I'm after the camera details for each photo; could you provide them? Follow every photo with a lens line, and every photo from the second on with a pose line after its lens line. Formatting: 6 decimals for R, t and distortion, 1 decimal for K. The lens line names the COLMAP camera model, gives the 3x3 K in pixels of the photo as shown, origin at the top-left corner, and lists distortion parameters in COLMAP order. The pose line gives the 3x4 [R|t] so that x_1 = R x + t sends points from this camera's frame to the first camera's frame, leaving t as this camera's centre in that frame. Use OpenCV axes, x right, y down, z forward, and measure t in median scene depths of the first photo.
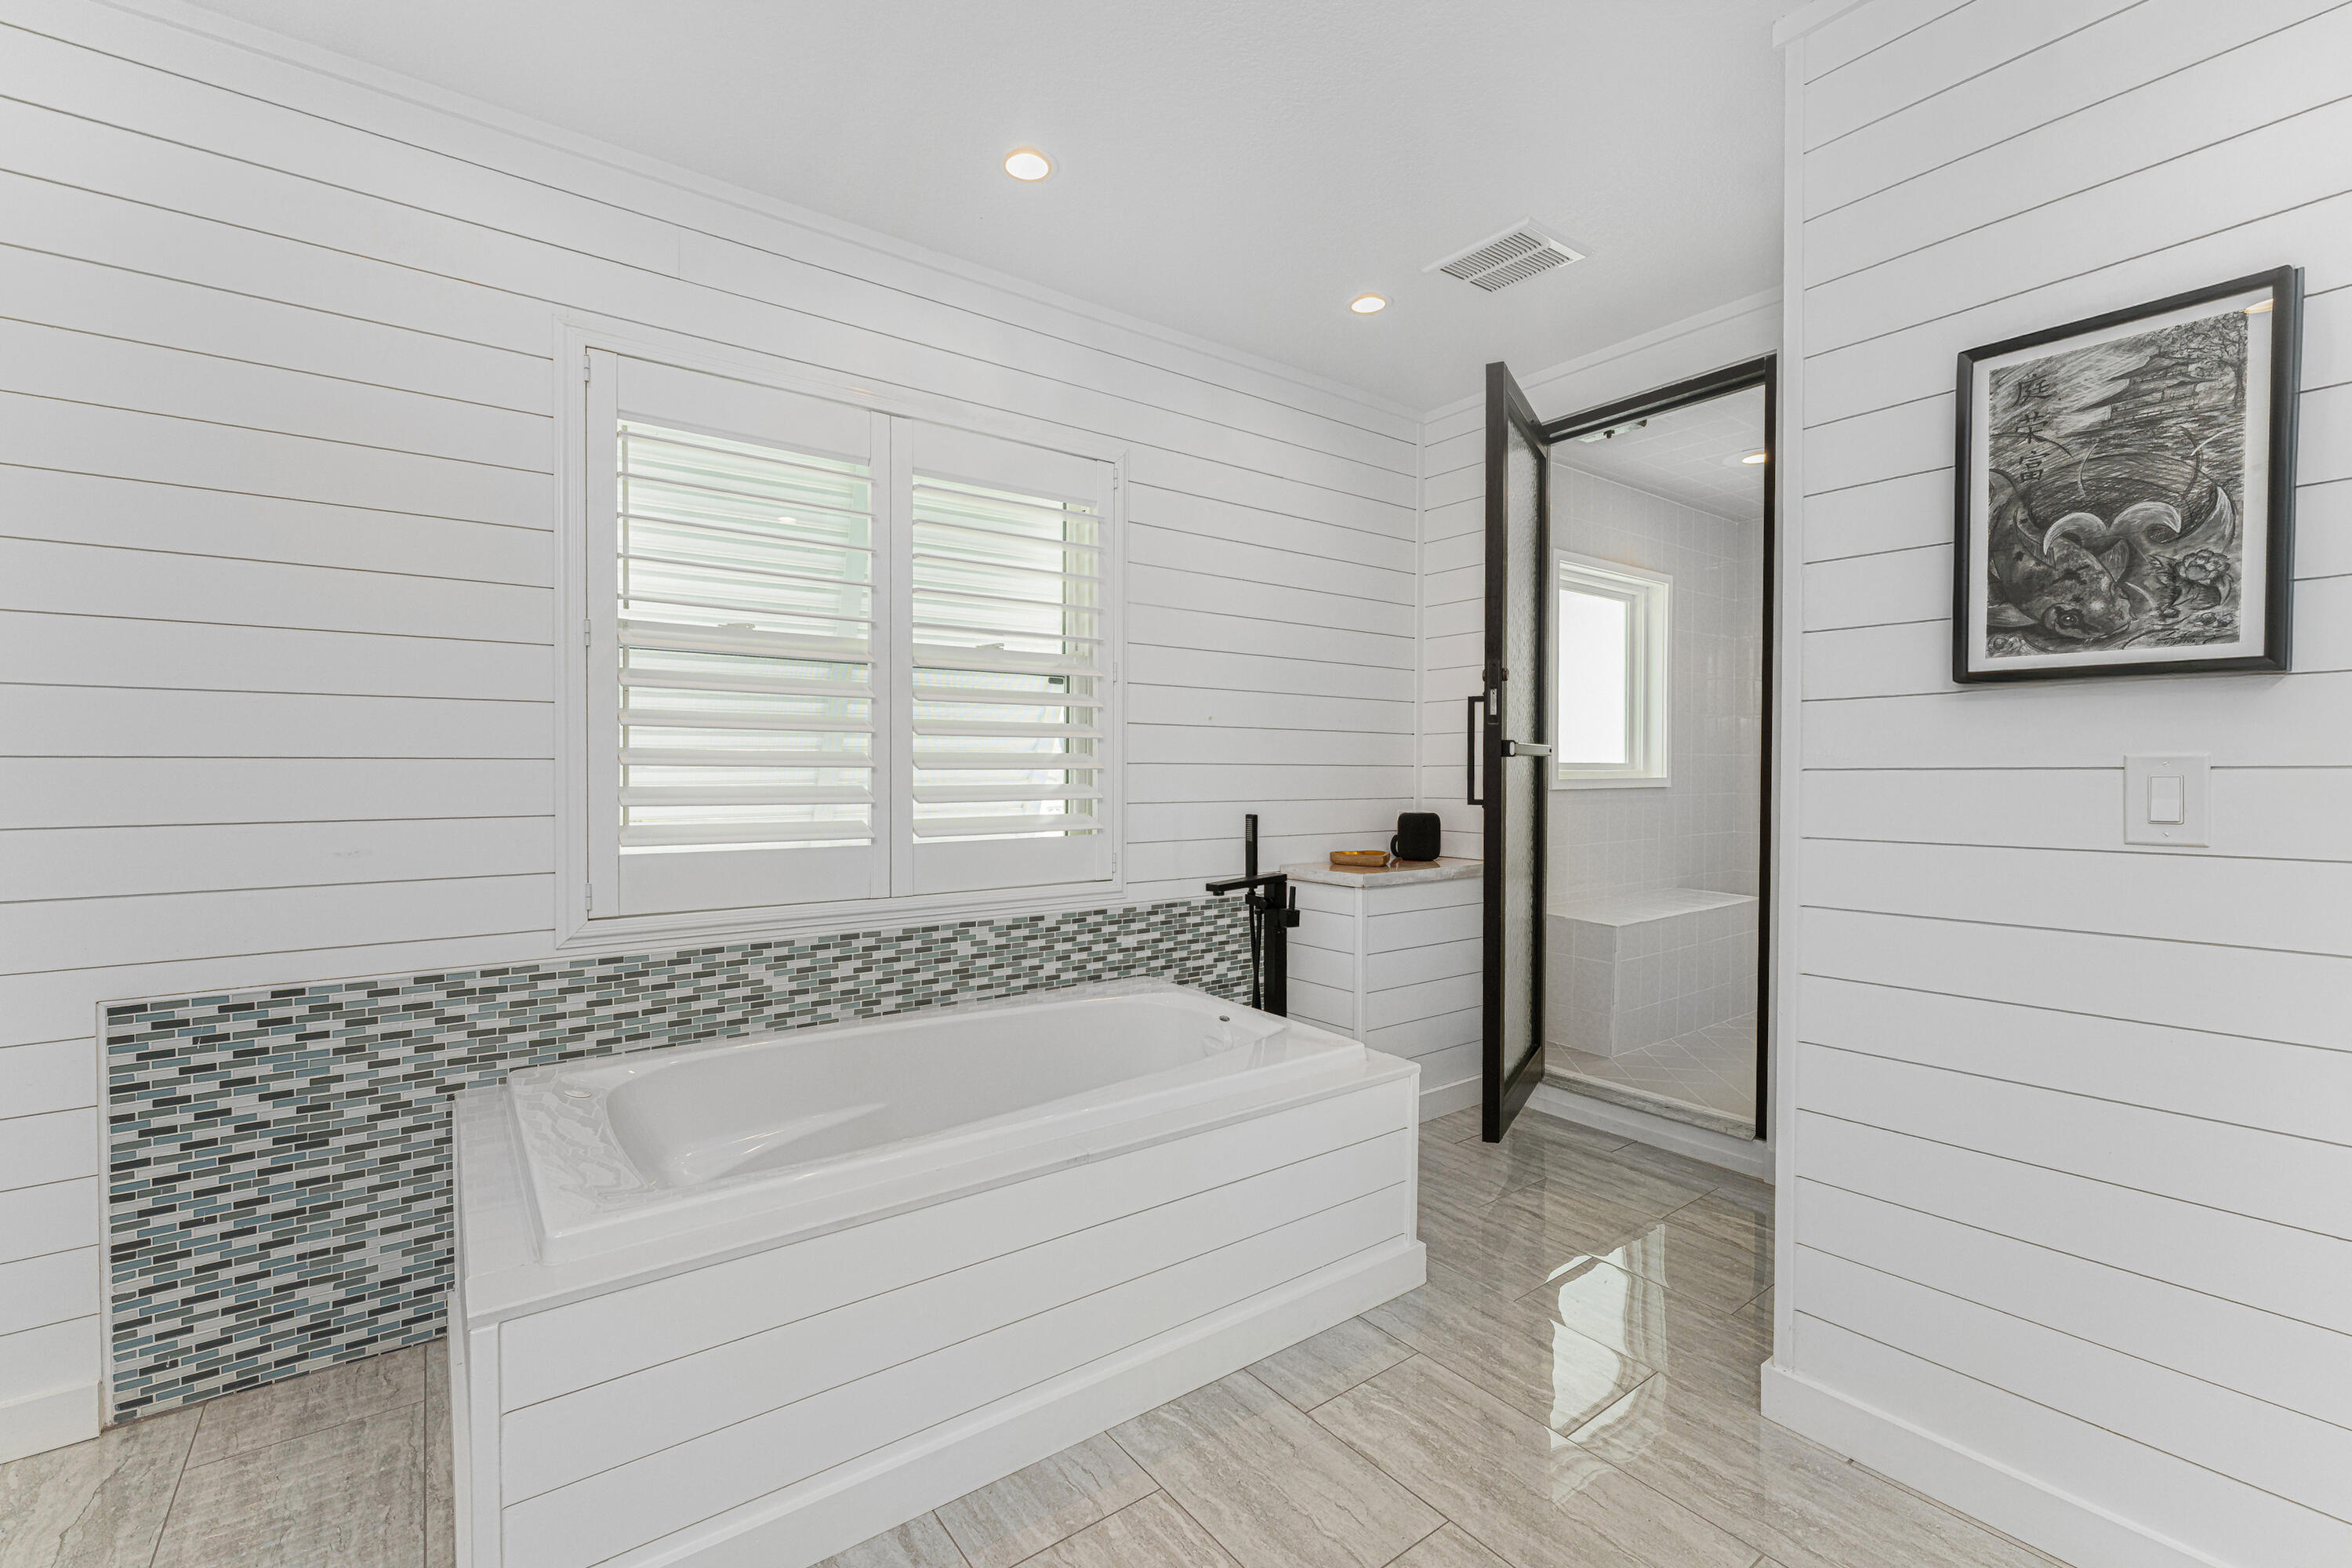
lens RADIAL K [[1011.7, 0, 1171.6], [0, 1011.7, 780.9], [0, 0, 1]] dist [0.001025, 0.000540]
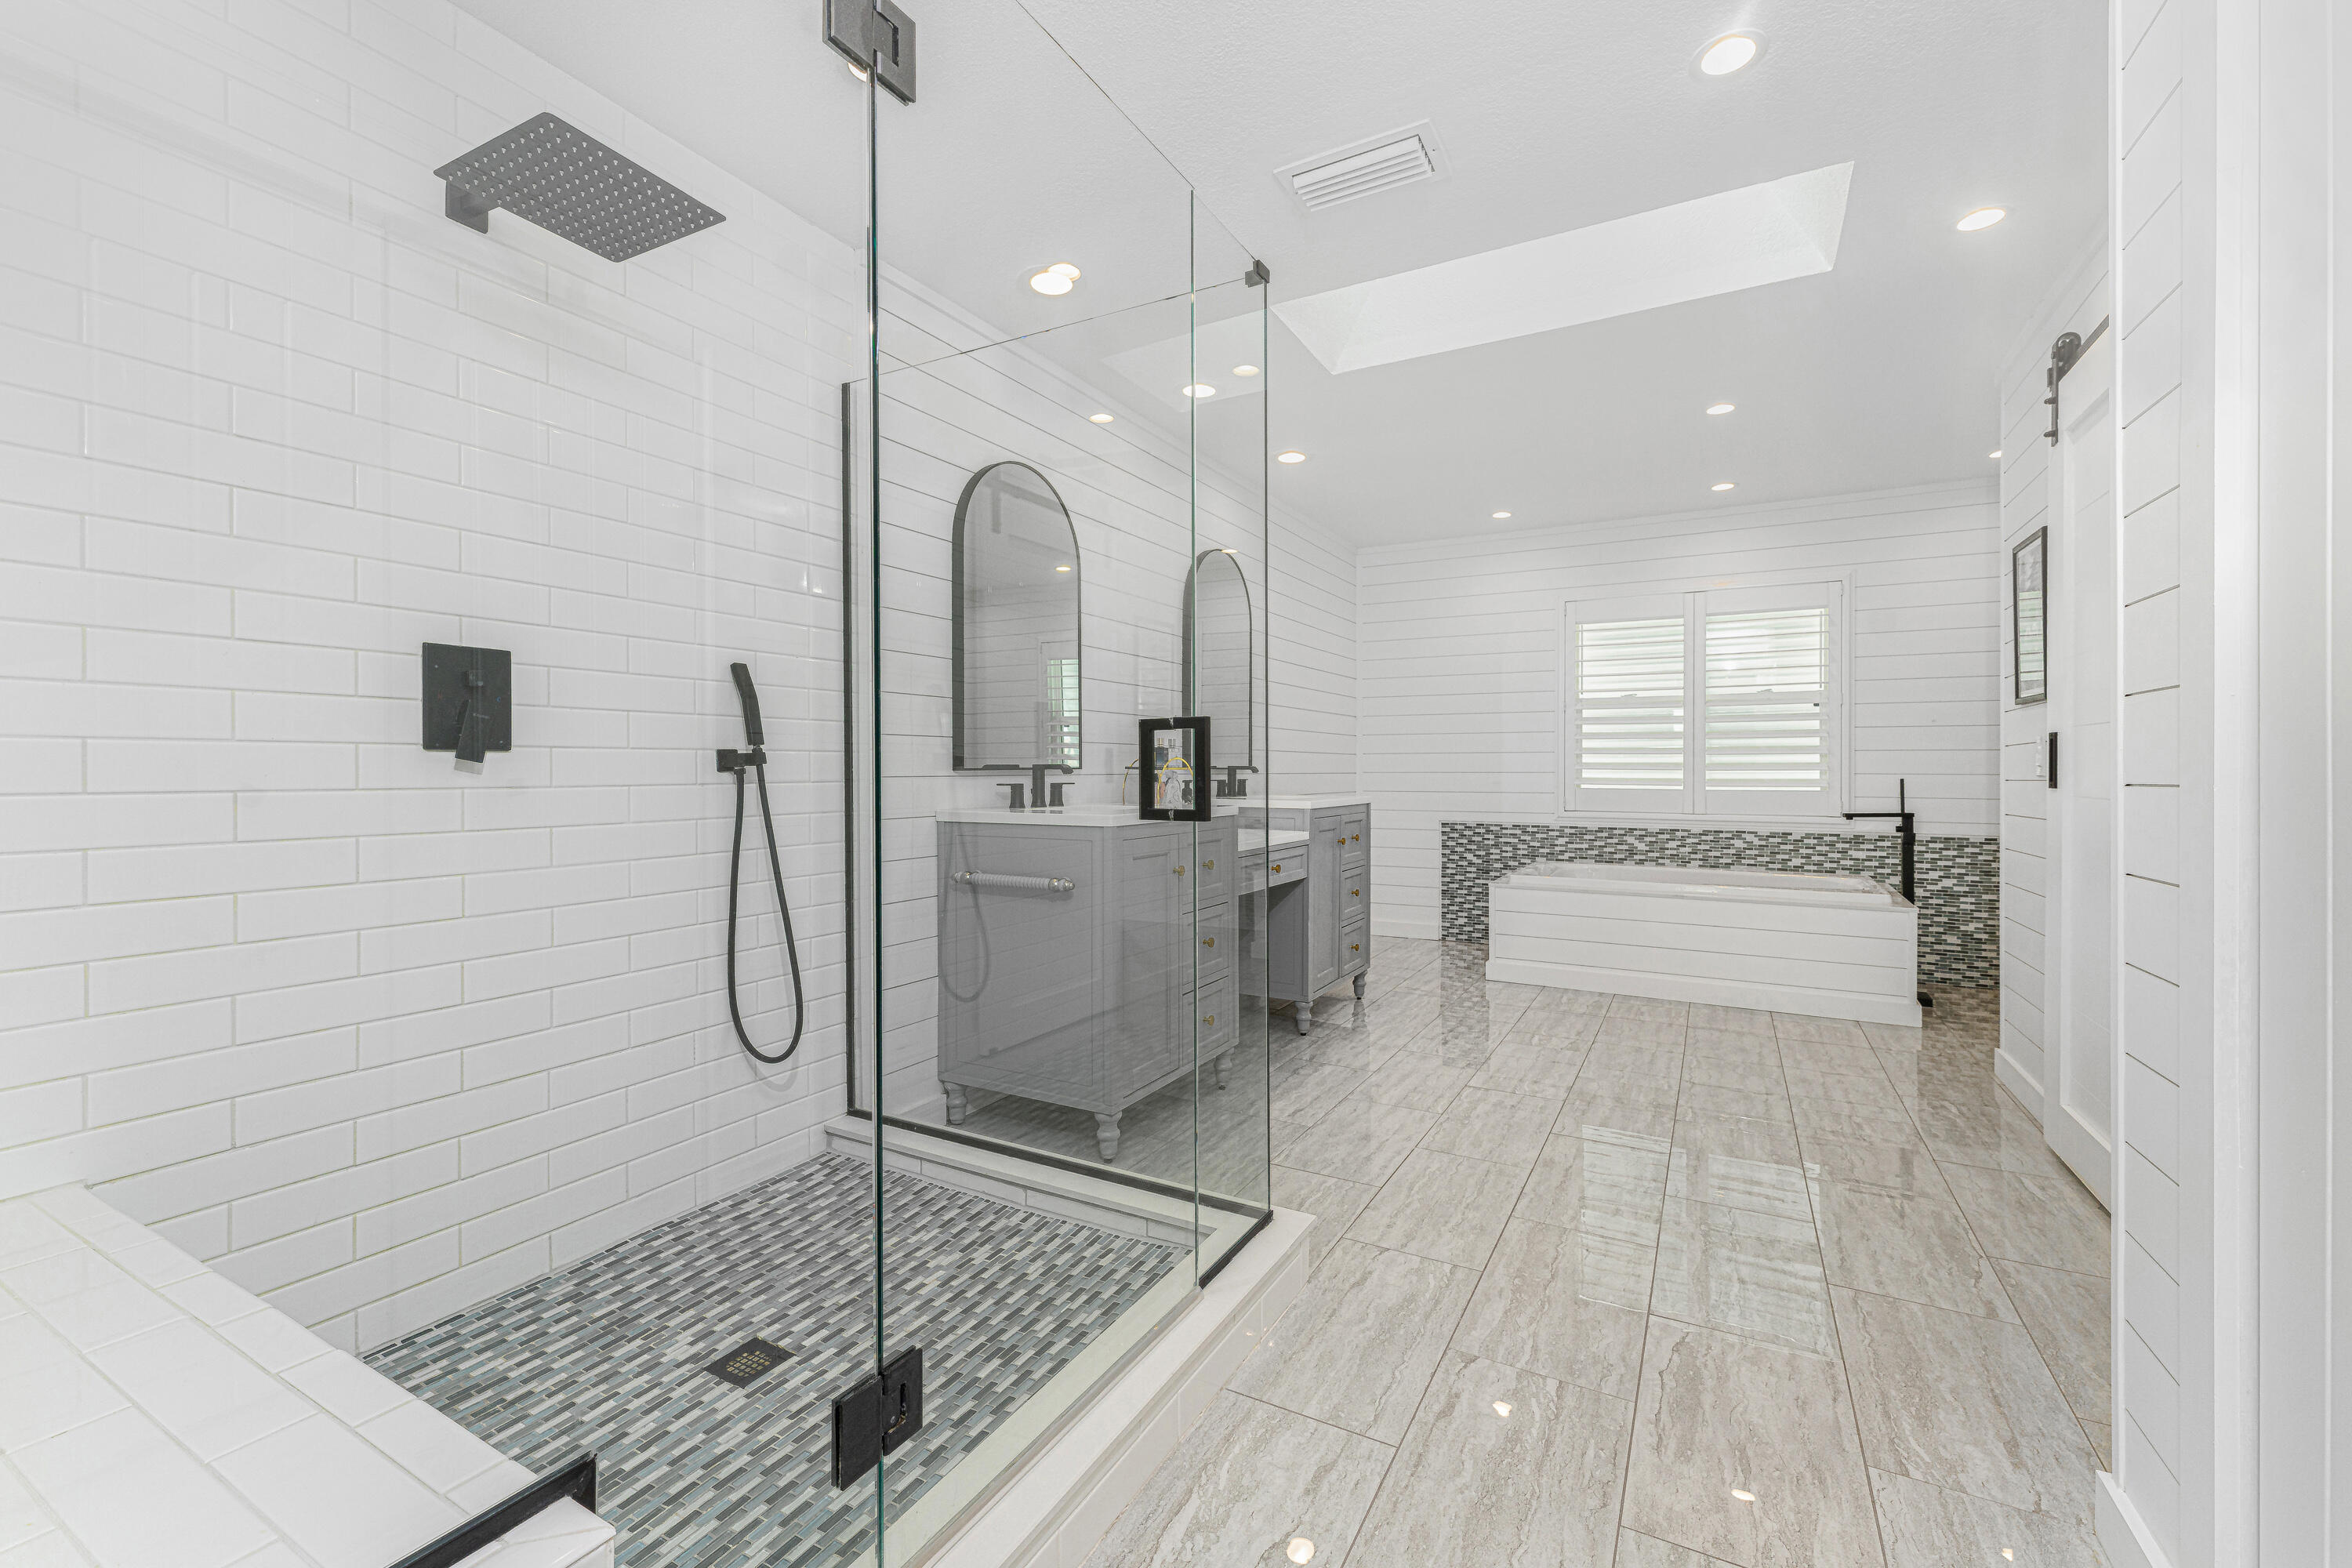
lens RADIAL K [[947.7, 0, 1180.0], [0, 947.7, 774.9], [0, 0, 1]] dist [0.003240, -0.000168]
pose [[0.410022, 0.003271, -0.912070, 1.196123], [-0.016032, 0.999865, -0.003622, 0.059236], [0.911935, 0.016107, 0.410019, -0.897602]]
